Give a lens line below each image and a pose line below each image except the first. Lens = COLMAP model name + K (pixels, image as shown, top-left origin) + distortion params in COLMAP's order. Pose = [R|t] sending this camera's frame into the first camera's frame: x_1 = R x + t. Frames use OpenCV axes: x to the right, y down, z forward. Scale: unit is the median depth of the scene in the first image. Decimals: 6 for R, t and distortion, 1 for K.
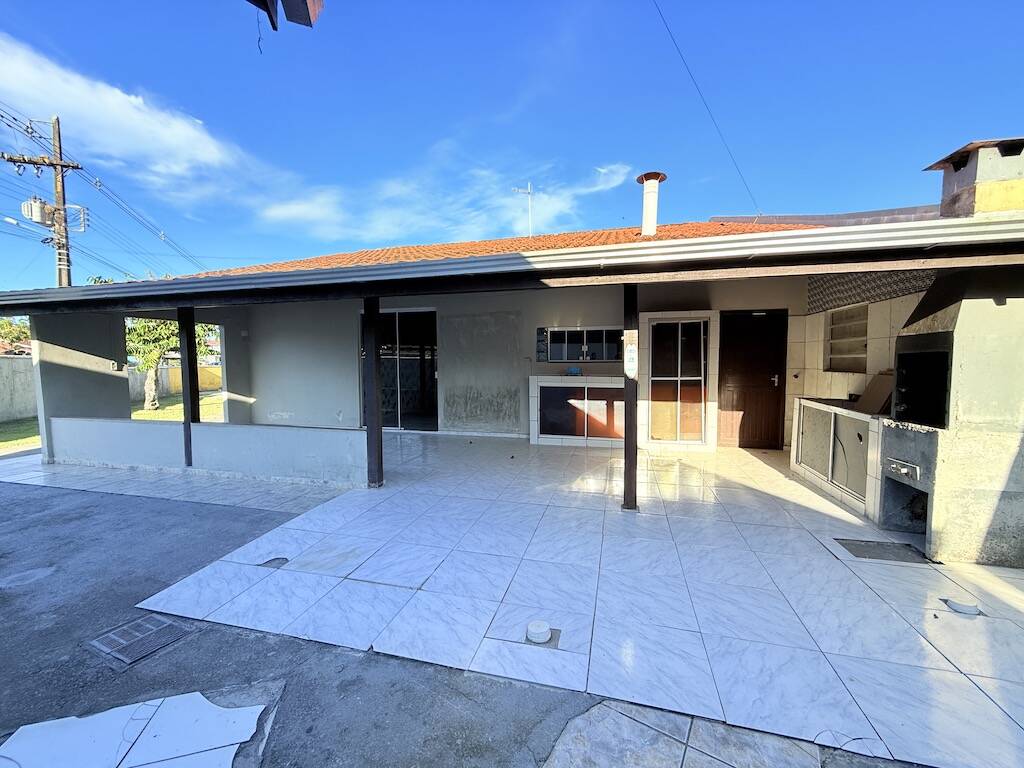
lens RADIAL K [[407.9, 0, 511.4], [0, 407.9, 386.0], [0, 0, 1]] dist [0.003734, 0.000282]
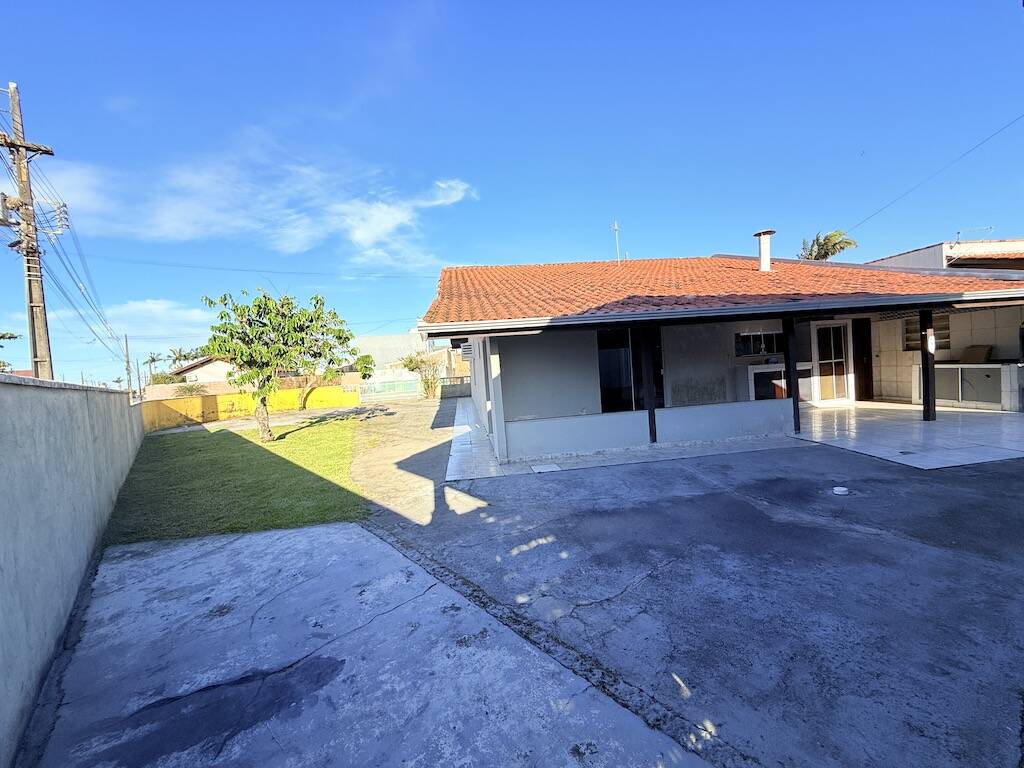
lens RADIAL K [[416.4, 0, 507.8], [0, 416.4, 380.5], [0, 0, 1]] dist [0.010830, -0.000385]
pose [[0.928058, -0.072129, 0.365384, -1.385879], [0.087516, 0.995832, -0.025702, -0.010357], [-0.362007, 0.055830, 0.930502, -0.089623]]
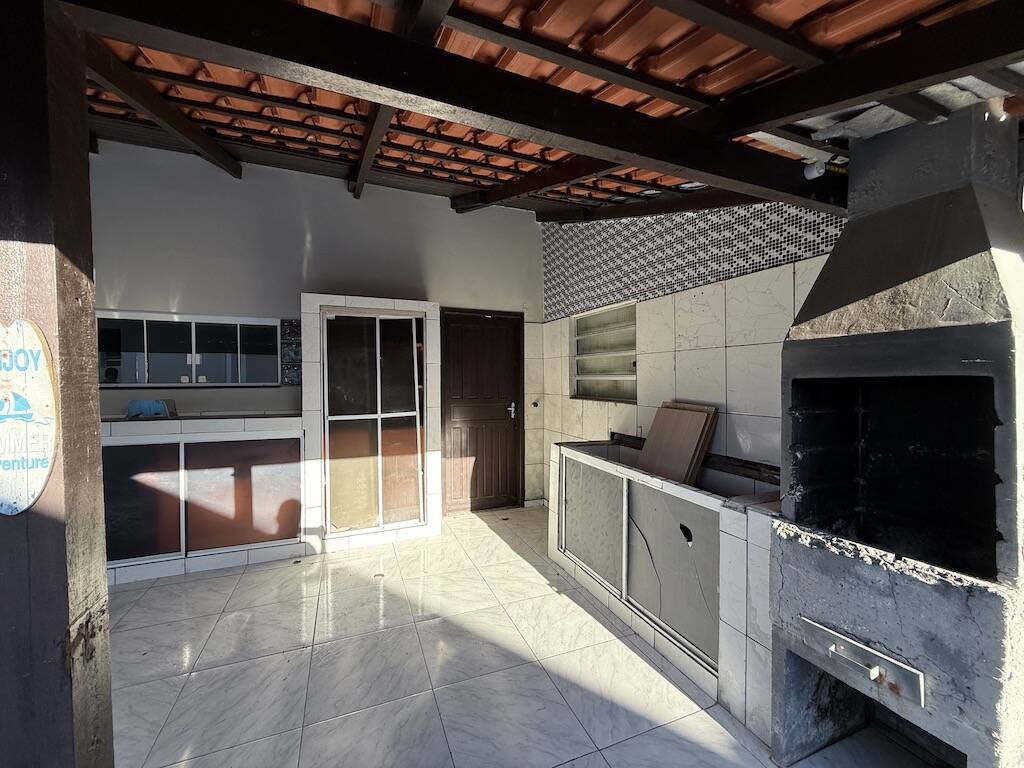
lens RADIAL K [[407.8, 0, 507.0], [0, 407.8, 385.1], [0, 0, 1]] dist [0.002389, 0.000254]
pose [[0.803835, -0.008274, 0.594794, 0.209923], [0.034868, 0.998839, -0.033227, -0.034586], [-0.593829, 0.047448, 0.803191, 0.422623]]
